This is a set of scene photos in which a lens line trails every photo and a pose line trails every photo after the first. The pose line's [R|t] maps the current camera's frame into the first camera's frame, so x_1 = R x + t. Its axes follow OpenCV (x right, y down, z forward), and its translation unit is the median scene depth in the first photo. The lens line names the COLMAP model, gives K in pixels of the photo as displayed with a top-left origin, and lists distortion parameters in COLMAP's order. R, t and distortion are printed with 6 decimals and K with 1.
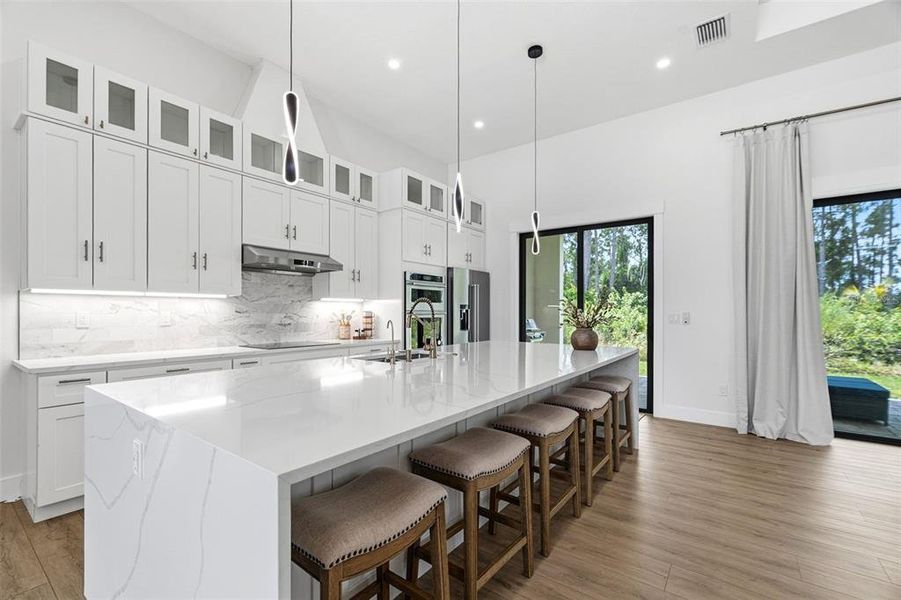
lens RADIAL K [[394.1, 0, 448.0], [0, 394.1, 311.0], [0, 0, 1]] dist [-0.004409, 0.000223]
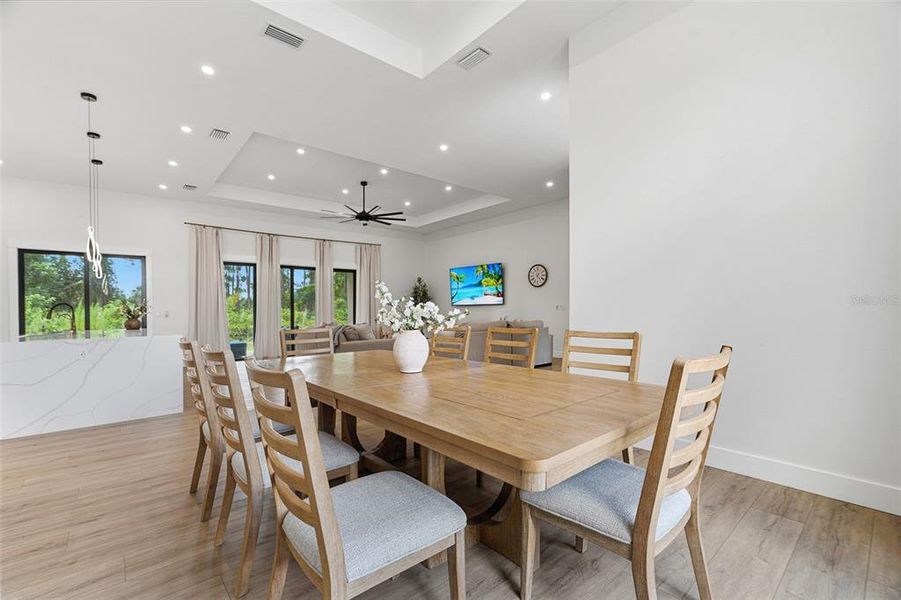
lens RADIAL K [[385.5, 0, 450.5], [0, 385.5, 300.0], [0, 0, 1]] dist [0.002662, 0.000264]
pose [[0.216767, 0.018886, 0.976041, -0.949627], [0.017618, 0.999574, -0.023254, 0.019431], [-0.976064, 0.022236, 0.216342, -0.766286]]
